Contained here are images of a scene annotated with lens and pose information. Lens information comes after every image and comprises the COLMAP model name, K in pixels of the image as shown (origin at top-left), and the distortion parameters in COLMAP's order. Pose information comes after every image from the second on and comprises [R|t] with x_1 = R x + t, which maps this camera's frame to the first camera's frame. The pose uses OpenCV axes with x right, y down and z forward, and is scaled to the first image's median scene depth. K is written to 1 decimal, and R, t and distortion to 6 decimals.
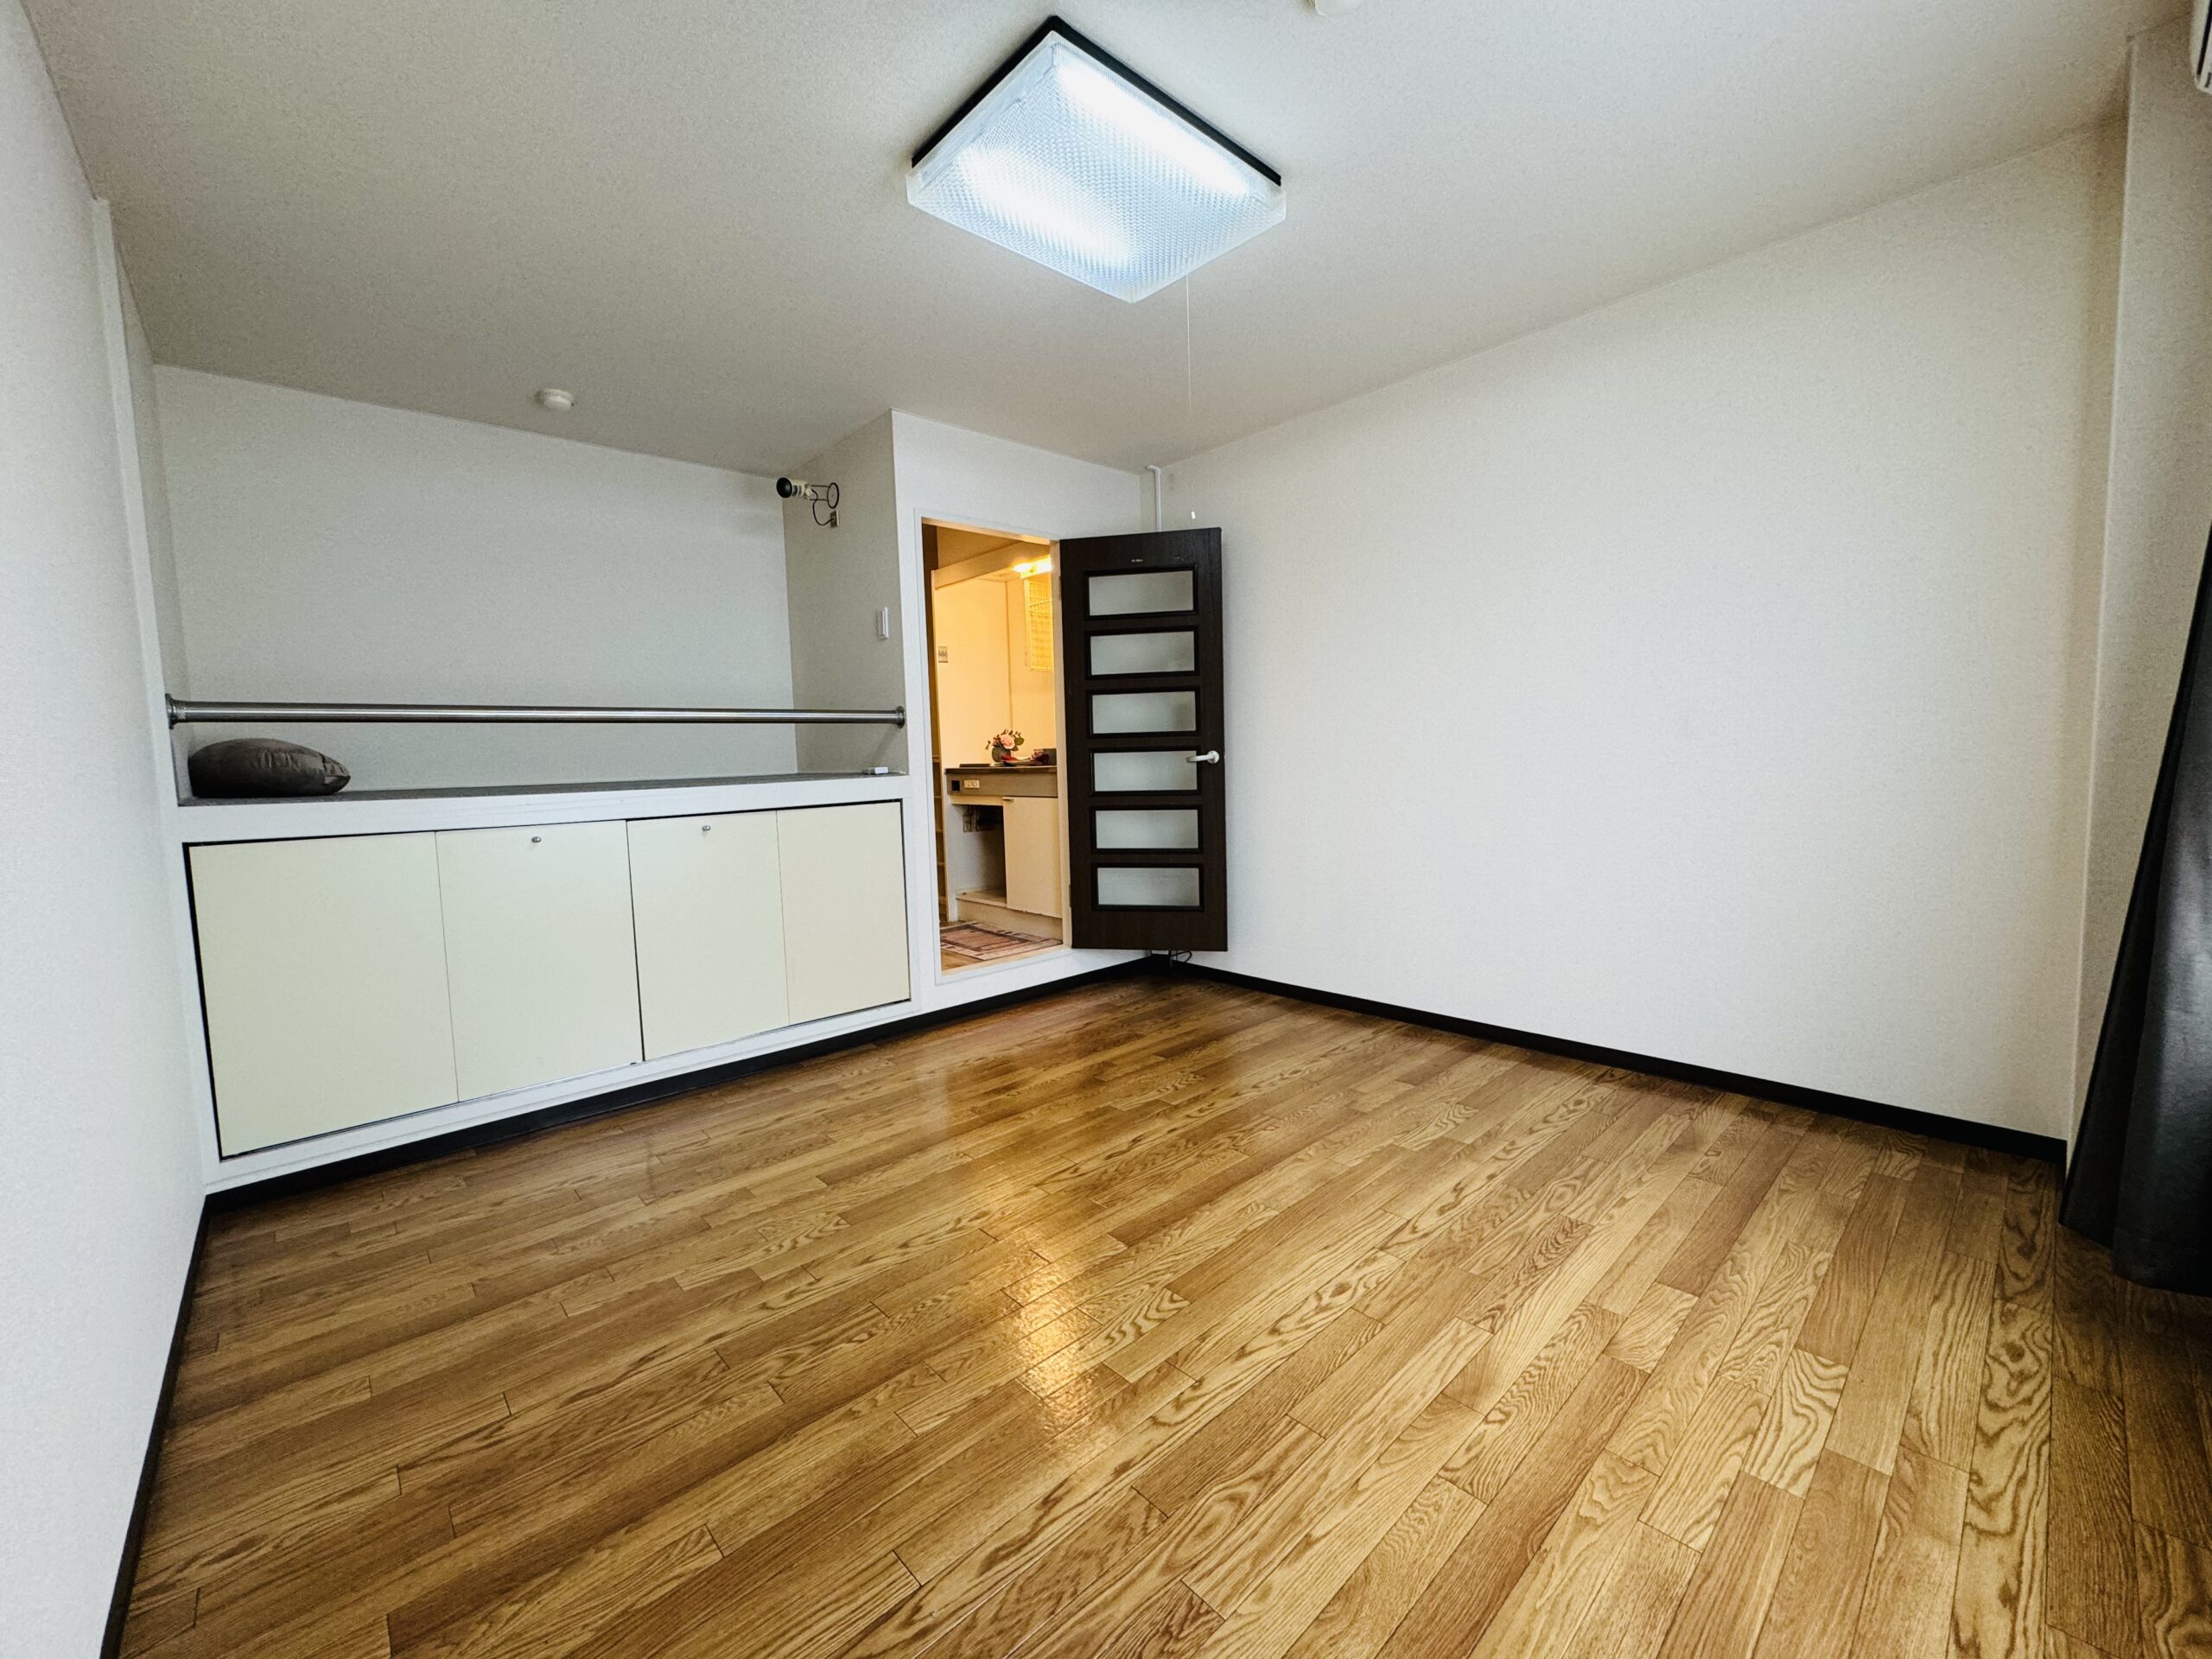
lens RADIAL K [[880.4, 0, 1106.0], [0, 880.4, 829.5], [0, 0, 1]] dist [-0.004086, 0.000101]
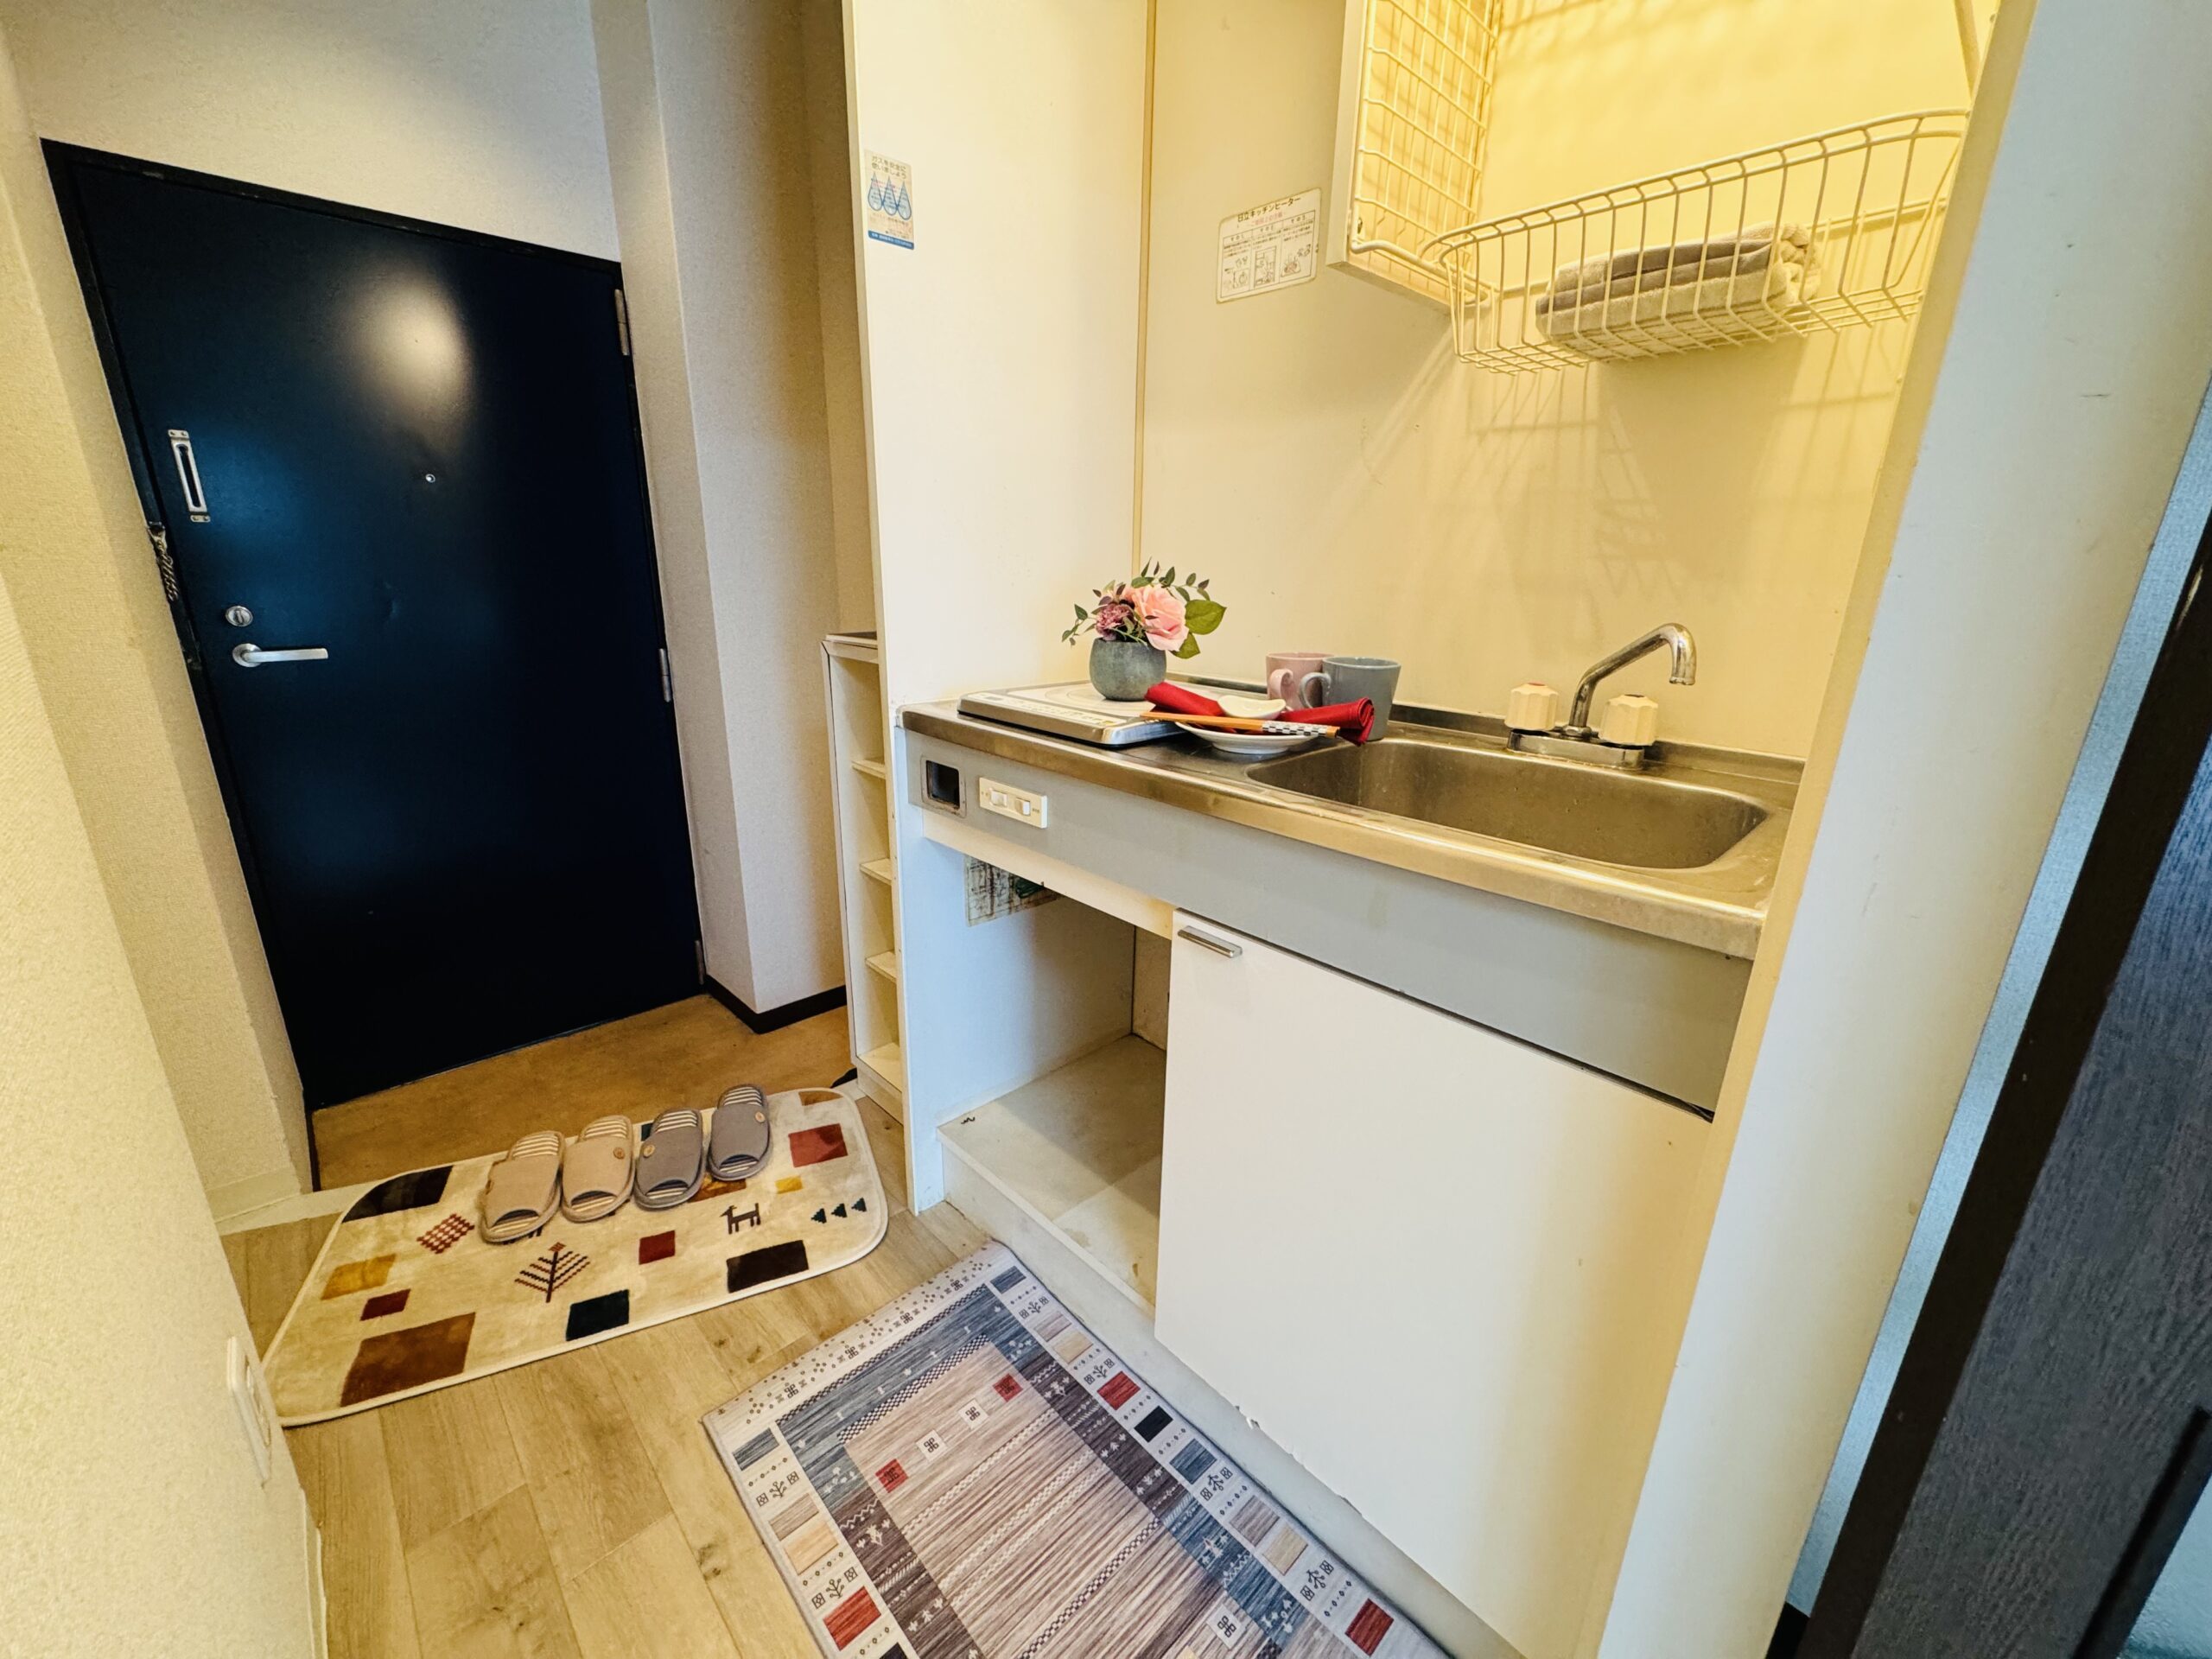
lens RADIAL K [[874.3, 0, 1106.0], [0, 874.3, 829.5], [0, 0, 1]] dist [-0.007236, 0.000081]
pose [[0.998313, 0.041184, 0.040919, -0.250214], [-0.048831, 0.976878, 0.208145, -0.171141], [-0.031401, -0.209792, 0.977242, 1.405551]]
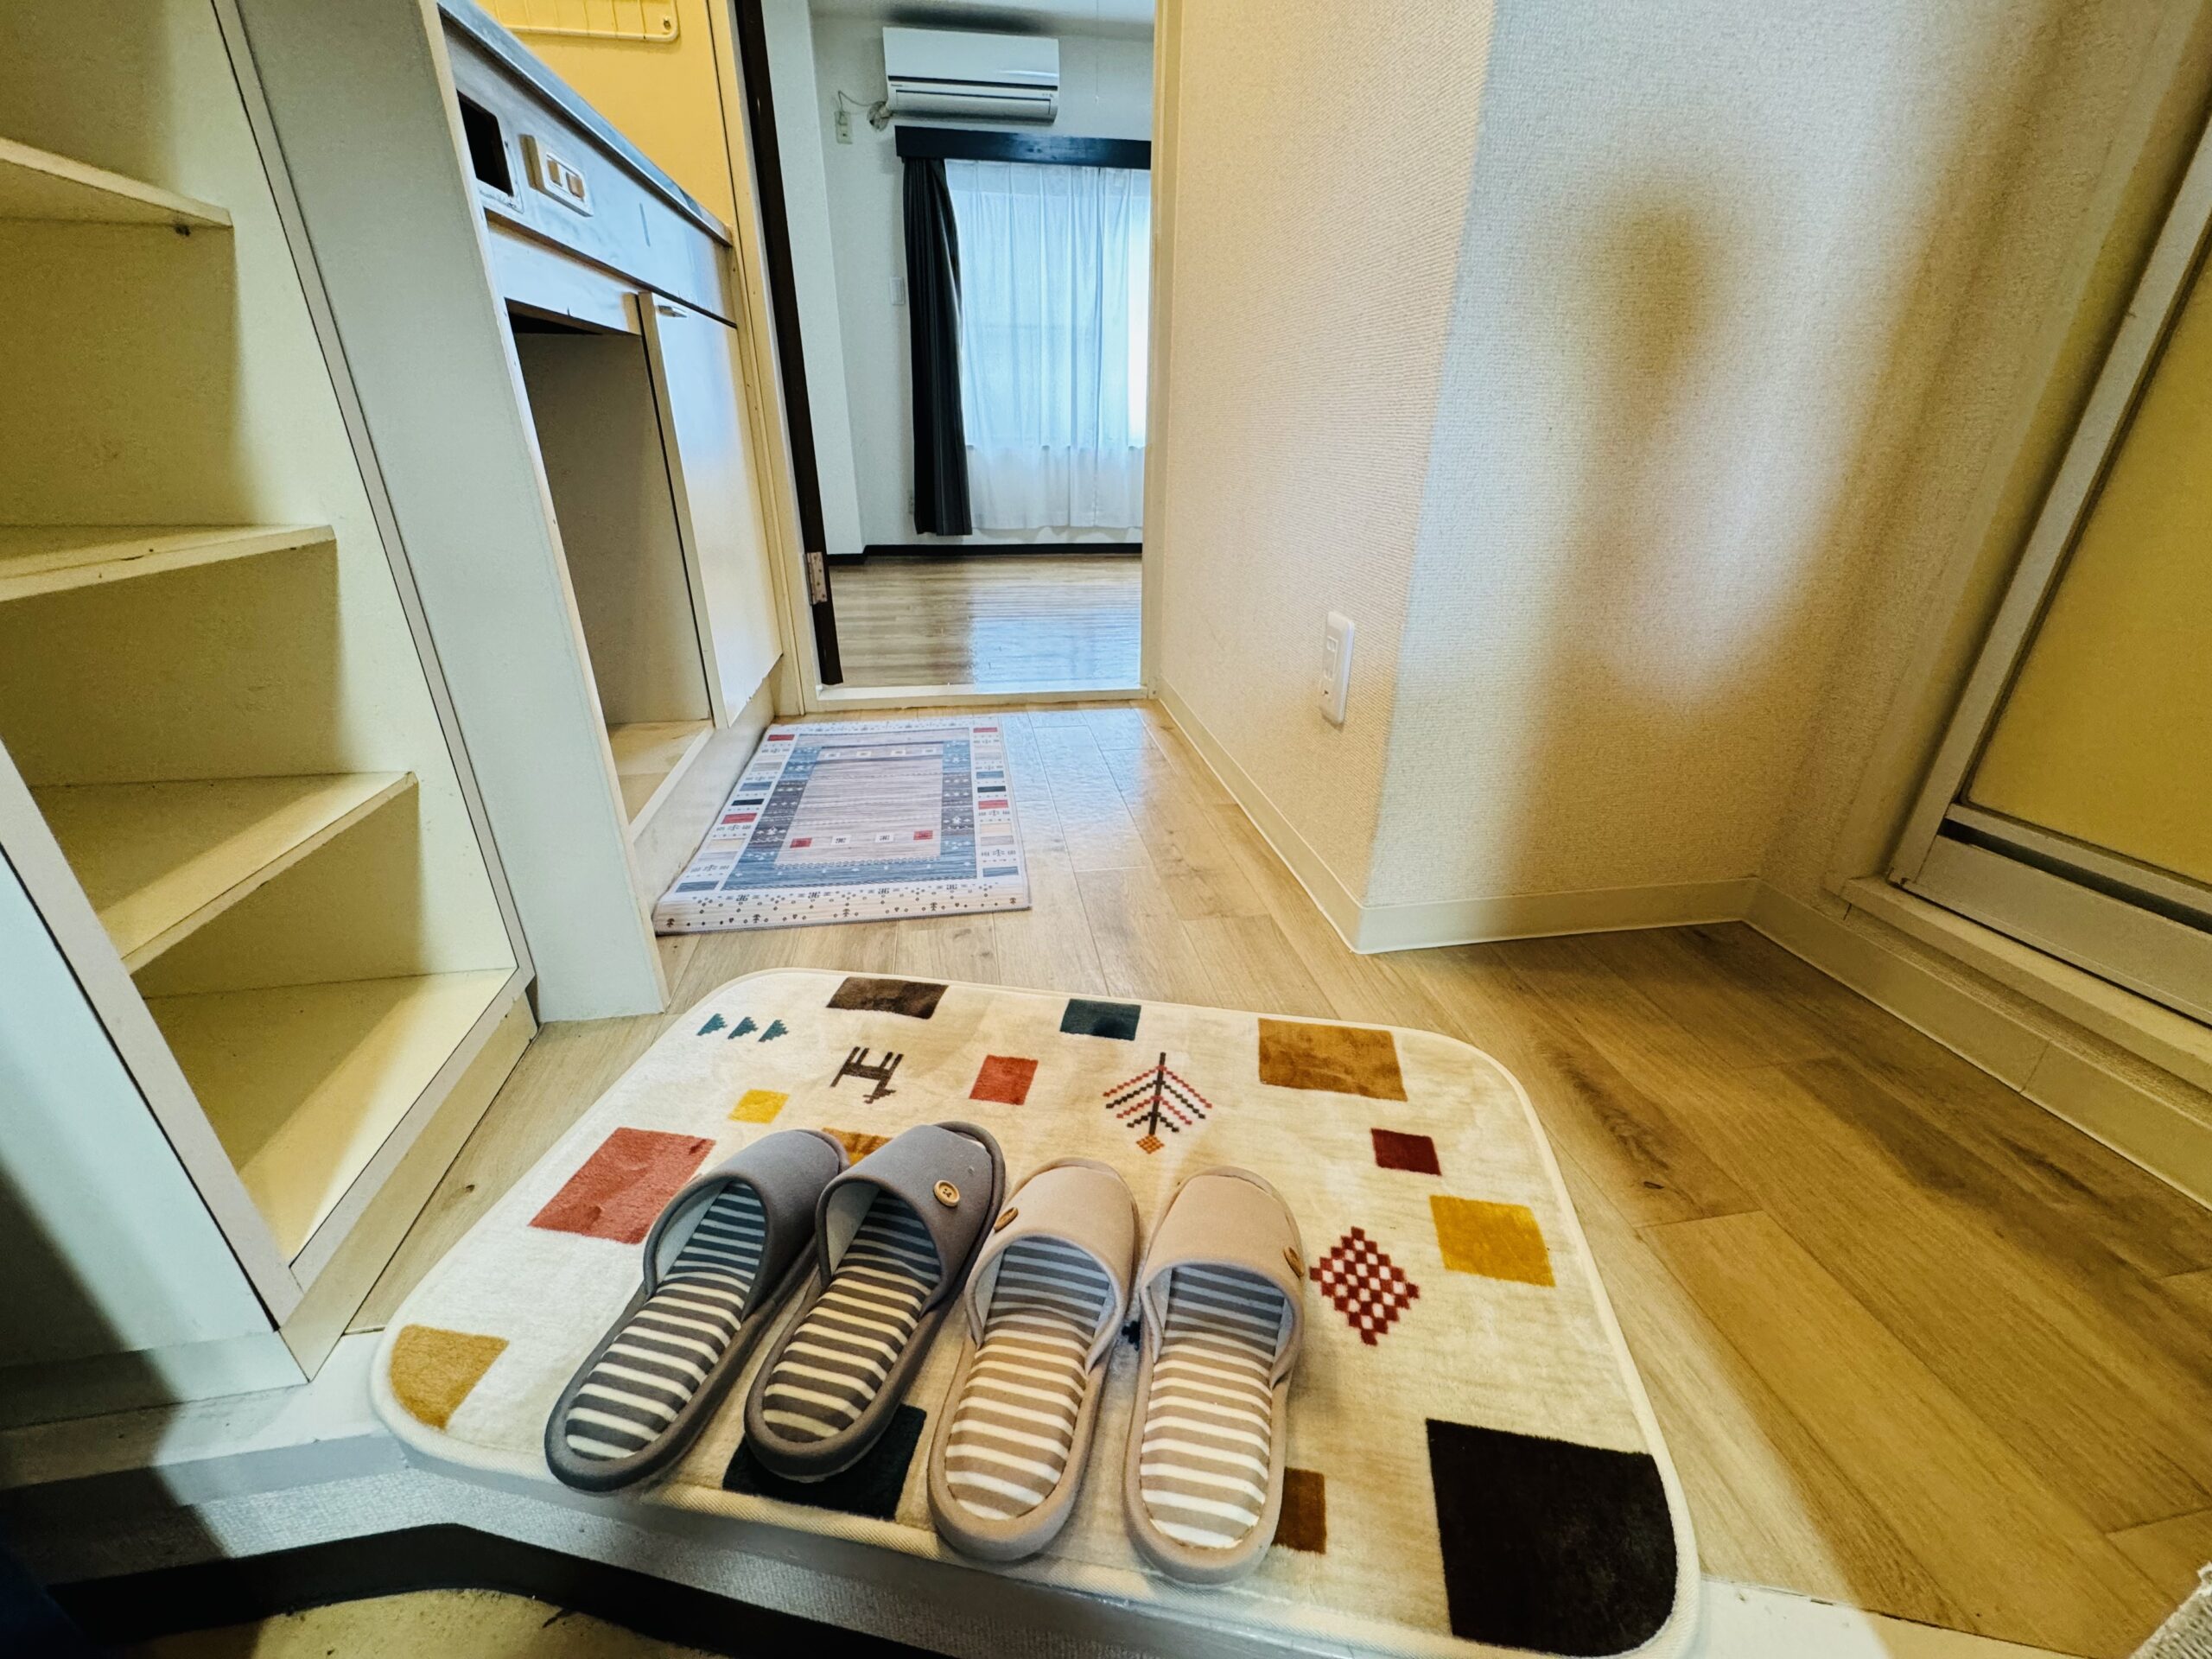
lens RADIAL K [[880.4, 0, 1106.0], [0, 880.4, 829.5], [0, 0, 1]] dist [-0.004086, 0.000101]
pose [[-0.841678, -0.206740, 0.498835, -0.661926], [0.061019, 0.881471, 0.468279, -0.020886], [-0.536521, 0.424578, -0.729300, 2.054604]]
